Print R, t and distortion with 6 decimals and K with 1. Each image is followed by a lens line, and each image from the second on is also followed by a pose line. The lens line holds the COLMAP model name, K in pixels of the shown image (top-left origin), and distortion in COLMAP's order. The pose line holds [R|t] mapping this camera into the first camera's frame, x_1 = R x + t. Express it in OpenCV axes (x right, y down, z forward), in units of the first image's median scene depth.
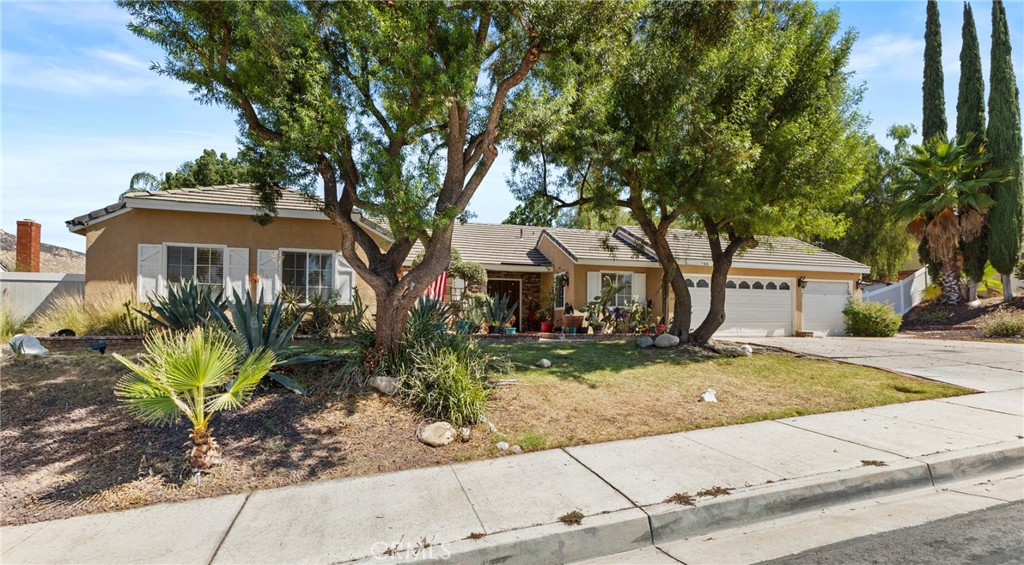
lens RADIAL K [[446.4, 0, 521.5], [0, 446.4, 315.2], [0, 0, 1]] dist [0.004910, 0.000694]
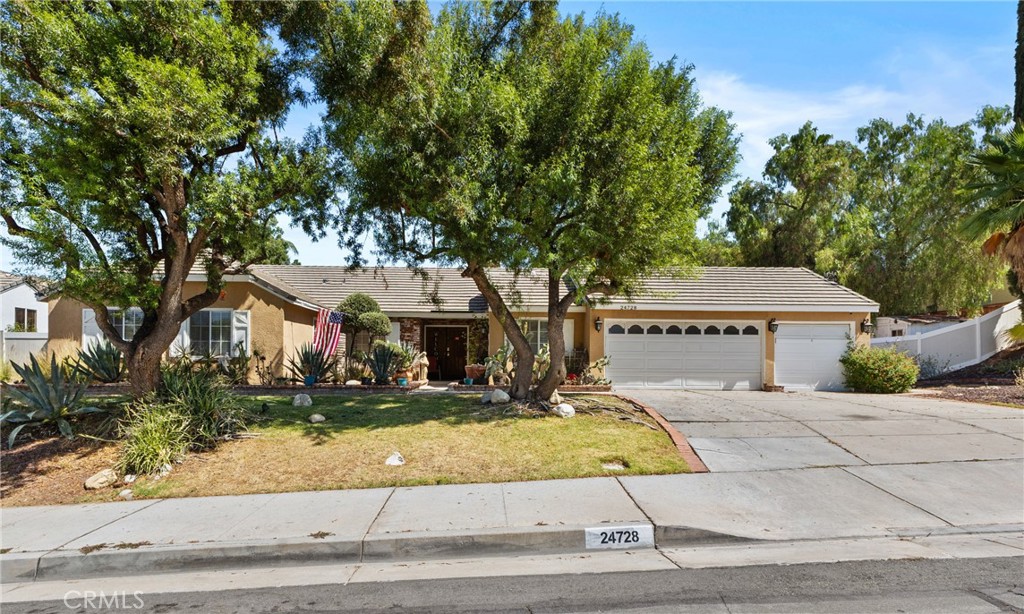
lens RADIAL K [[485.1, 0, 525.2], [0, 485.1, 353.8], [0, 0, 1]] dist [0.008447, -0.000018]
pose [[0.965757, 0.000917, -0.259446, 0.541380], [0.000185, 0.999991, 0.004222, -0.032569], [0.259448, -0.004125, 0.965748, 0.014518]]
